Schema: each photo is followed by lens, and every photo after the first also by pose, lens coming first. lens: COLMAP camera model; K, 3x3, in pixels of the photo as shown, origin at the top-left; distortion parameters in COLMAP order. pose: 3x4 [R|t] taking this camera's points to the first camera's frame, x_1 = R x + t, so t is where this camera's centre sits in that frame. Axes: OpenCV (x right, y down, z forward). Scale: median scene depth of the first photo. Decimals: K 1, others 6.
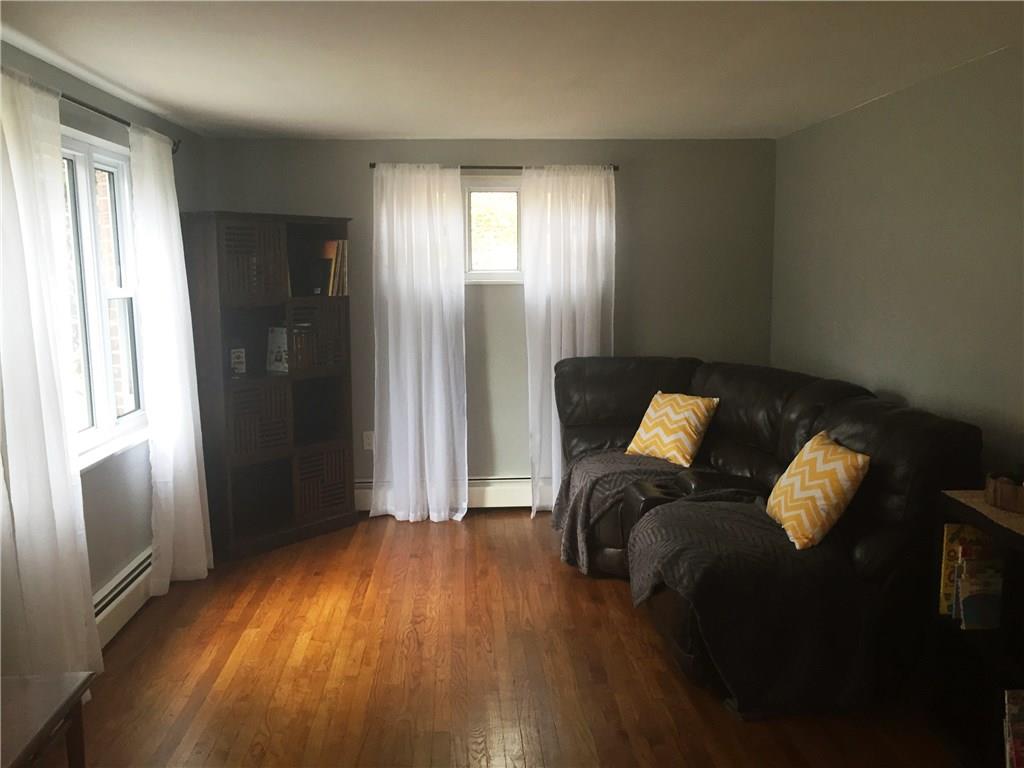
lens RADIAL K [[879.2, 0, 512.8], [0, 879.2, 386.6], [0, 0, 1]] dist [0.052407, -0.073653]
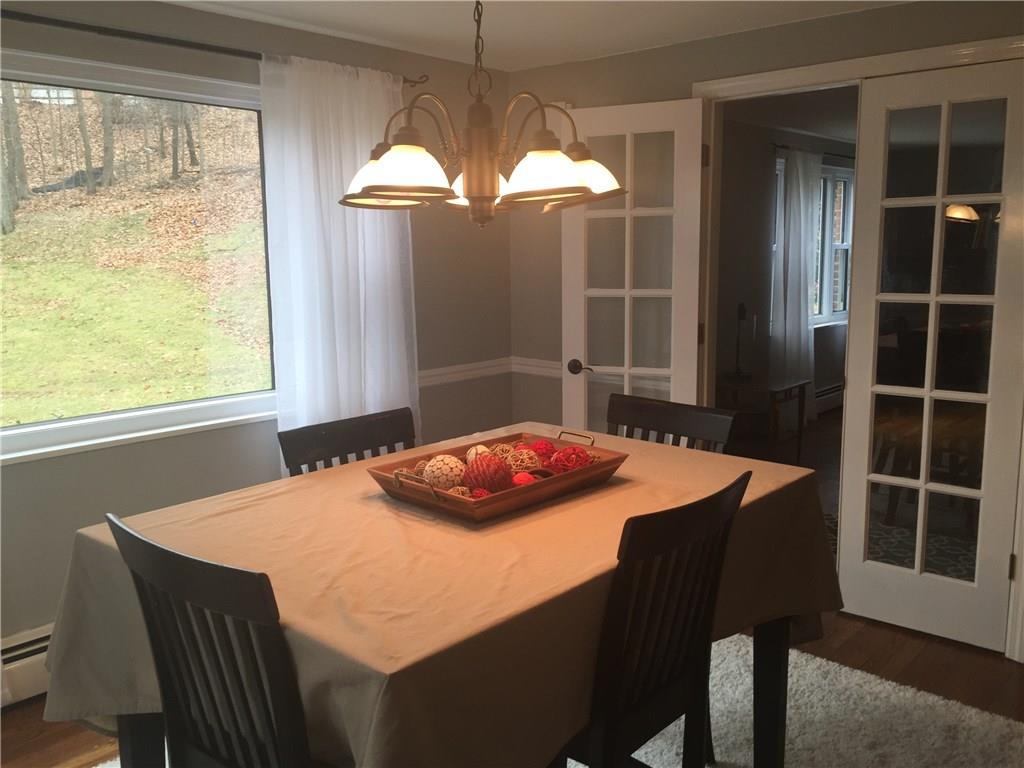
lens RADIAL K [[879.2, 0, 511.6], [0, 879.2, 384.2], [0, 0, 1]] dist [0.052407, -0.073653]
pose [[0.704875, 0.104659, -0.701568, 0.427314], [-0.084220, 0.994407, 0.063728, 0.128986], [0.704314, 0.014165, 0.709747, -0.856257]]
